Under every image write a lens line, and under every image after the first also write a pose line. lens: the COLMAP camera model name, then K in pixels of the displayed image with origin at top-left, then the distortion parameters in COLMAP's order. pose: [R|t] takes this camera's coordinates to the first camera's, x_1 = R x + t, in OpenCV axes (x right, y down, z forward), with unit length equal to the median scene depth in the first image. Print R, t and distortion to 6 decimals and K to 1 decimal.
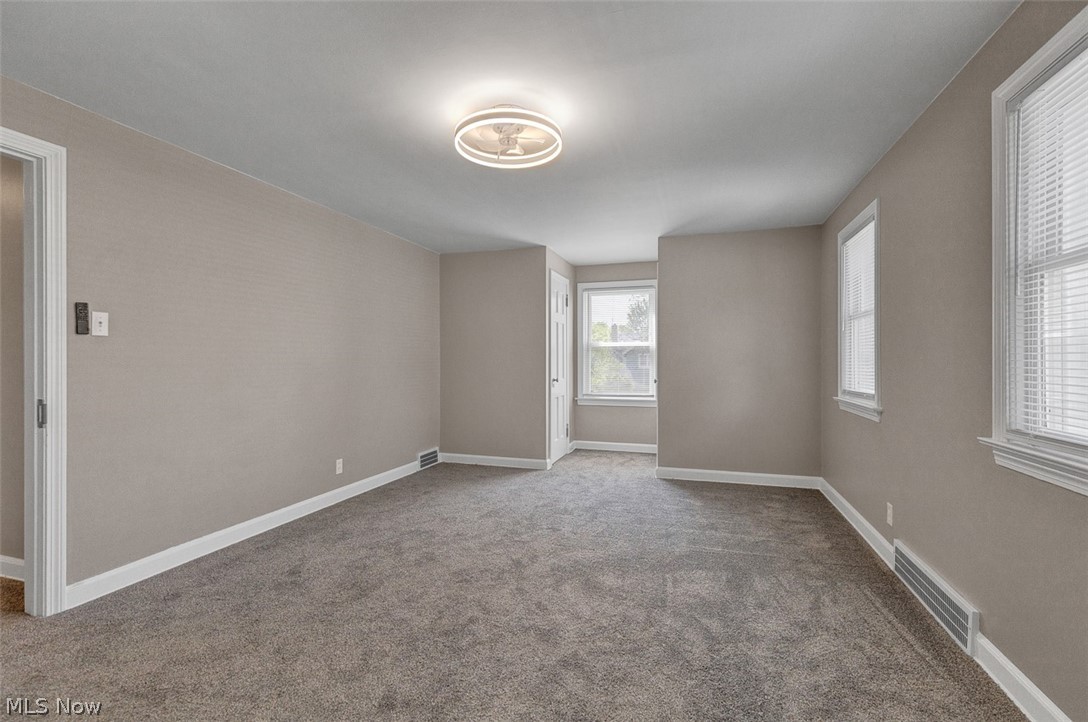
lens RADIAL K [[489.7, 0, 546.5], [0, 489.7, 366.9], [0, 0, 1]] dist [0.002945, -0.000032]
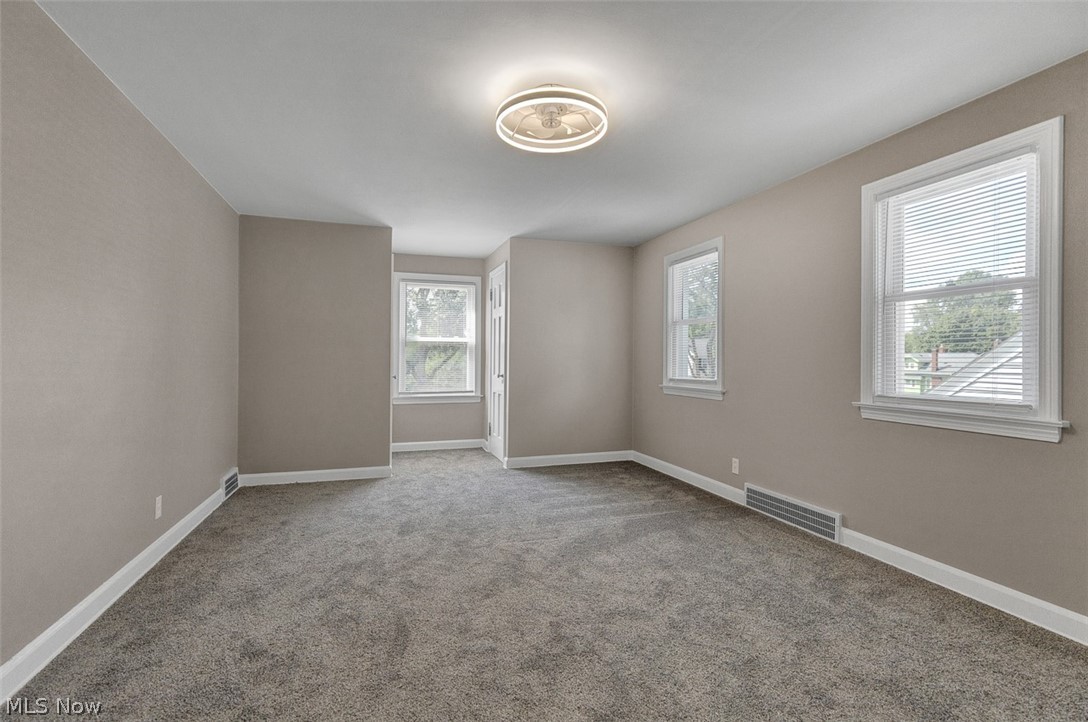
lens RADIAL K [[495.0, 0, 536.9], [0, 495.0, 362.1], [0, 0, 1]] dist [0.003823, 0.000108]
pose [[0.818674, -0.003939, 0.574245, -0.464160], [0.008063, 0.999957, -0.004637, 0.008158], [-0.574202, 0.008426, 0.818670, 0.148299]]
